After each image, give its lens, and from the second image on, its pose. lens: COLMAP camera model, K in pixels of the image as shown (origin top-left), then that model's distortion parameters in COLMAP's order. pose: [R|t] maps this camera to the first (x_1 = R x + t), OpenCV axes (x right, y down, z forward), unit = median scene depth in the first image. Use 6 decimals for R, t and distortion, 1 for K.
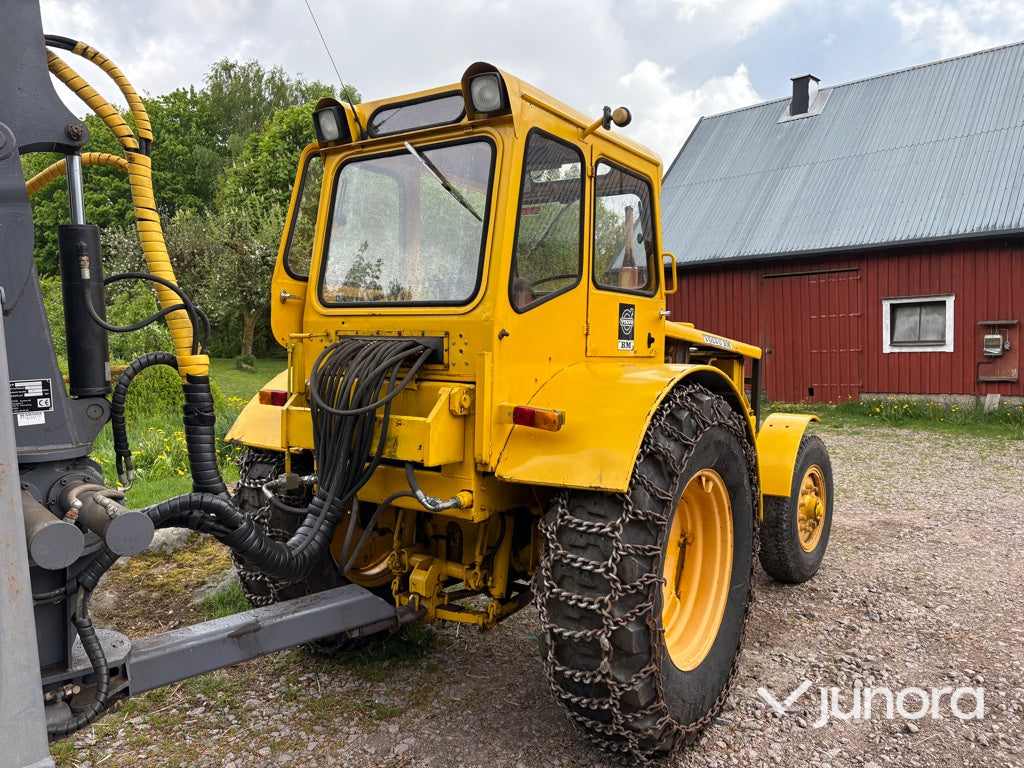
lens RADIAL K [[770.5, 0, 516.3], [0, 770.5, 377.4], [0, 0, 1]] dist [0.041685, -0.042511]
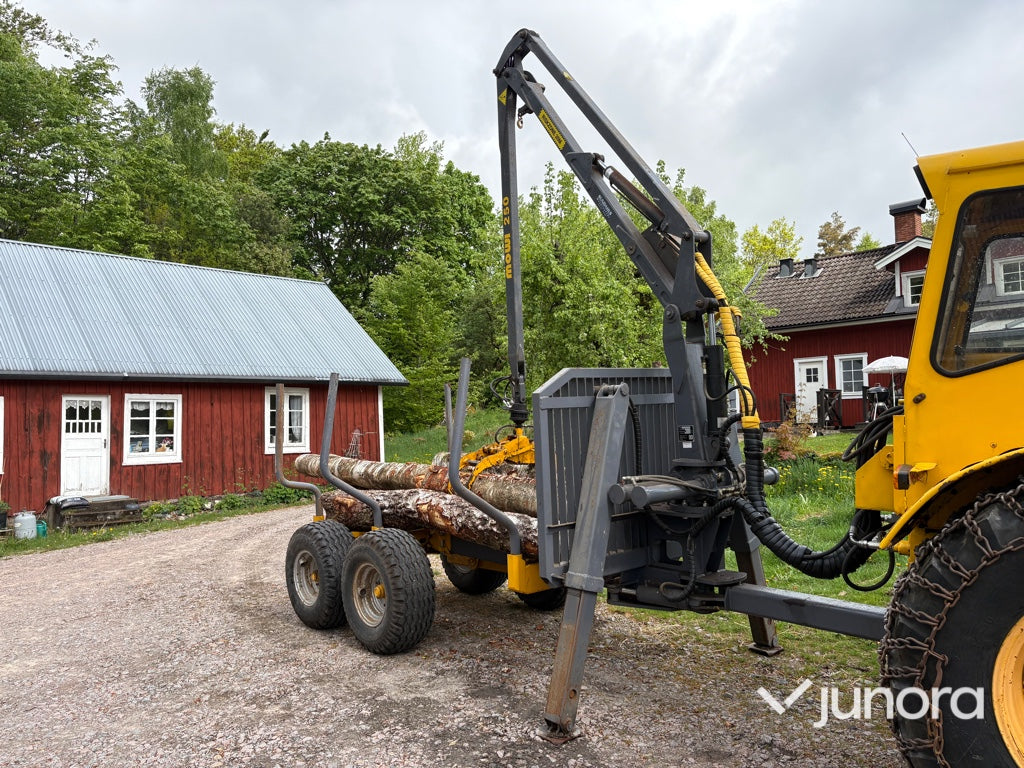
lens RADIAL K [[770.5, 0, 508.2], [0, 770.5, 386.2], [0, 0, 1]] dist [0.041685, -0.042511]
pose [[-0.033109, -0.030124, -0.998998, 0.854573], [-0.039420, 0.998807, -0.028812, -0.014767], [0.998674, 0.038426, -0.034257, 0.356231]]
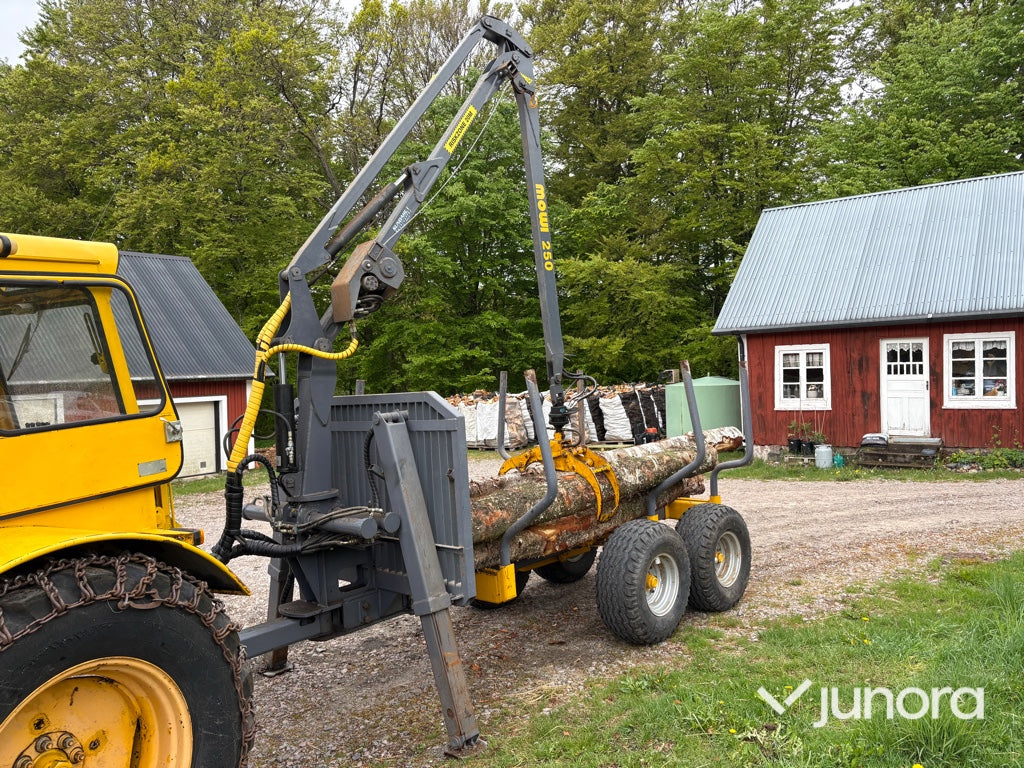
lens RADIAL K [[770.5, 0, 516.5], [0, 770.5, 394.9], [0, 0, 1]] dist [0.041685, -0.042511]
pose [[-0.994144, 0.058770, -0.090687, -0.598818], [0.049371, 0.993495, 0.102618, -0.215387], [0.096128, 0.097540, -0.990578, 1.887203]]
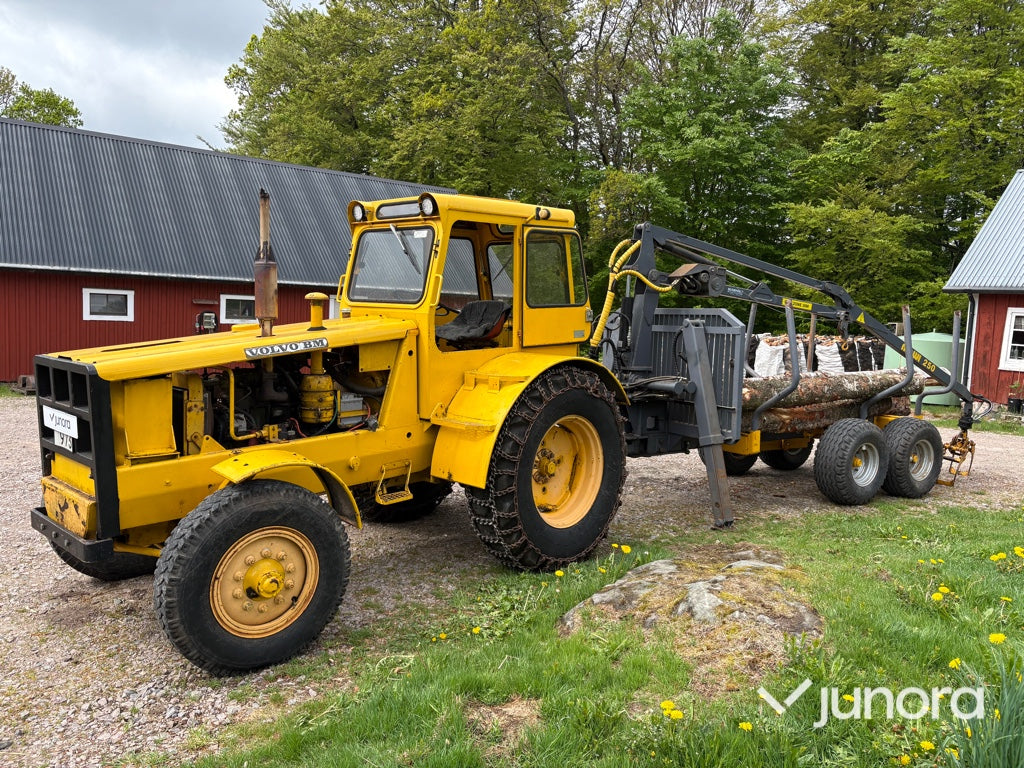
lens RADIAL K [[770.5, 0, 506.1], [0, 770.5, 391.7], [0, 0, 1]] dist [0.041685, -0.042511]
pose [[-0.984431, -0.049922, 0.168531, -0.381150], [-0.019638, 0.984053, 0.176787, -0.227255], [-0.174669, 0.170725, -0.969713, 2.636780]]
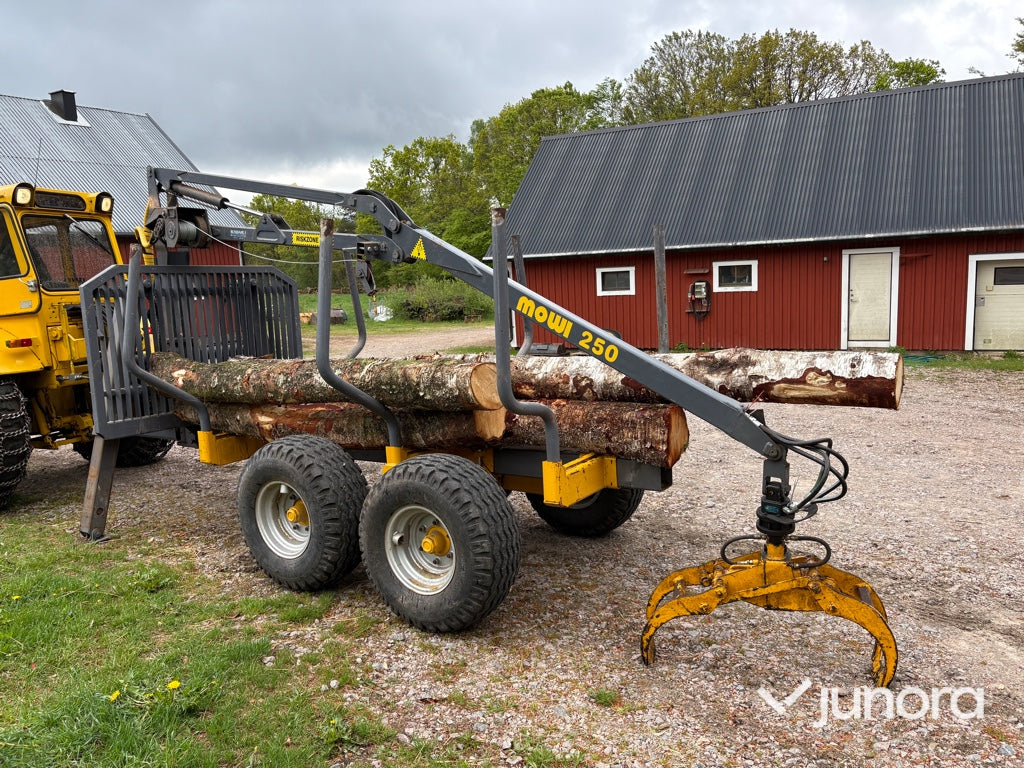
lens RADIAL K [[770.5, 0, 510.9], [0, 770.5, 393.1], [0, 0, 1]] dist [0.041685, -0.042511]
pose [[-0.262071, -0.120690, 0.957472, -2.194899], [0.116307, 0.980967, 0.155486, -0.005978], [-0.958014, 0.152109, -0.243046, 0.364536]]
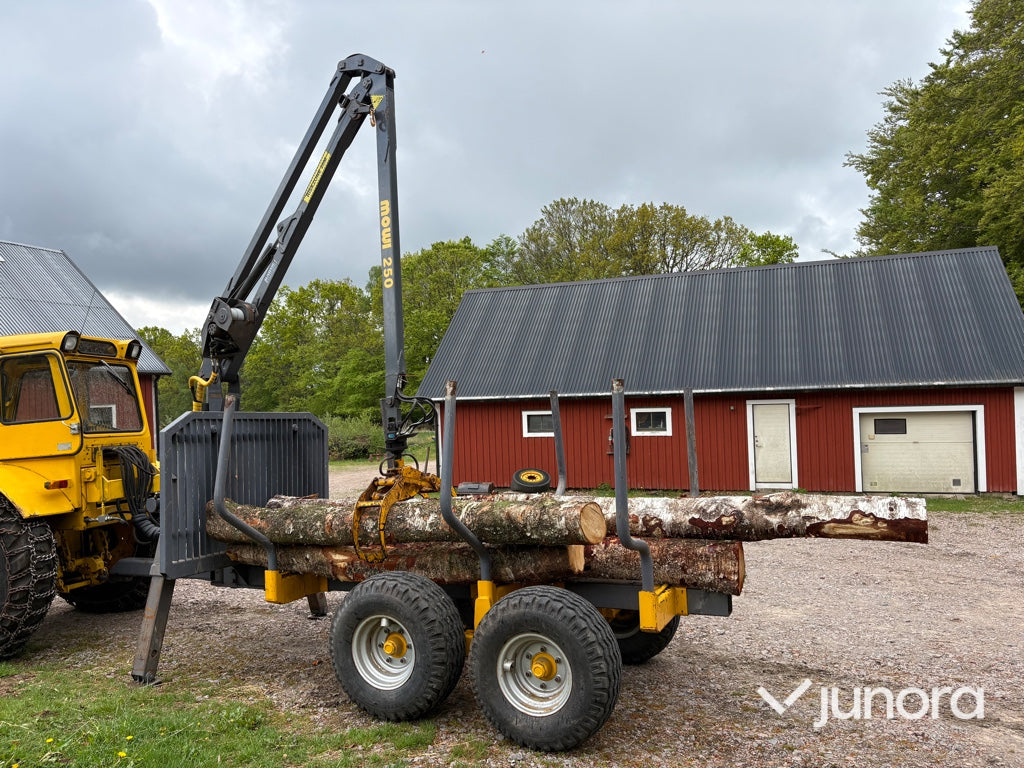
lens RADIAL K [[770.5, 0, 510.6], [0, 770.5, 397.2], [0, 0, 1]] dist [0.041685, -0.042511]
pose [[-0.401585, 0.039472, 0.914971, -2.264292], [0.097094, 0.995275, -0.000321, -0.069798], [-0.910661, 0.088709, -0.403520, 0.725459]]
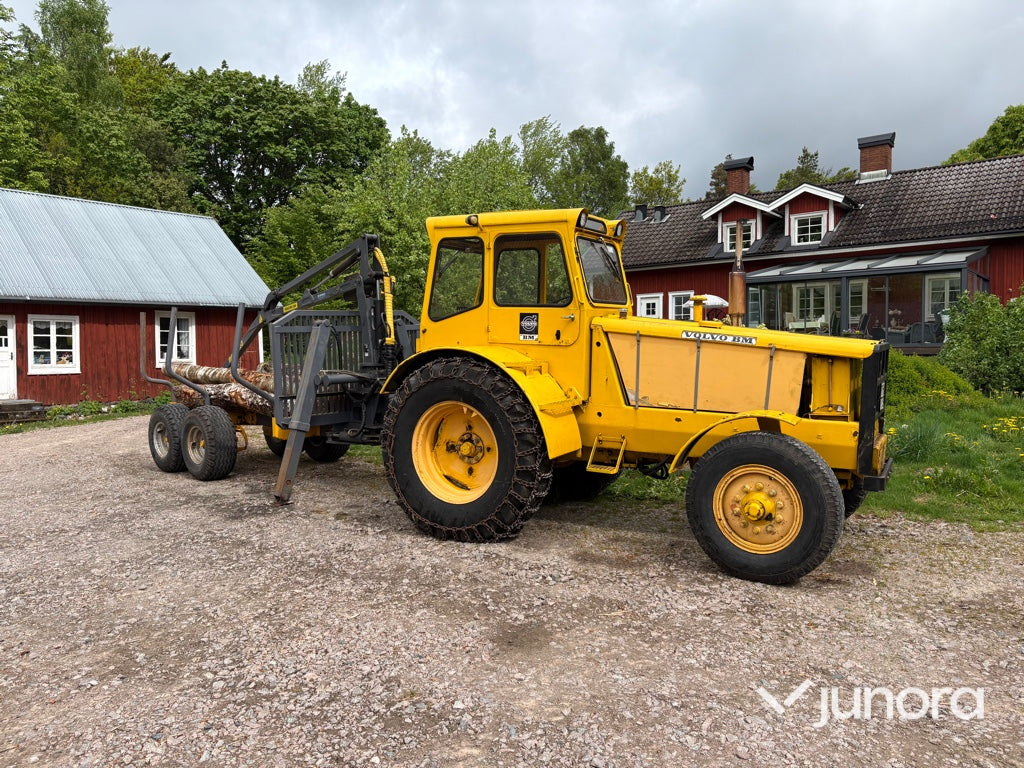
lens RADIAL K [[770.5, 0, 511.9], [0, 770.5, 376.6], [0, 0, 1]] dist [0.041685, -0.042511]
pose [[0.068649, 0.054540, -0.996149, 1.860428], [-0.056009, 0.997140, 0.050734, -0.040302], [0.996067, 0.052311, 0.071507, 0.862762]]
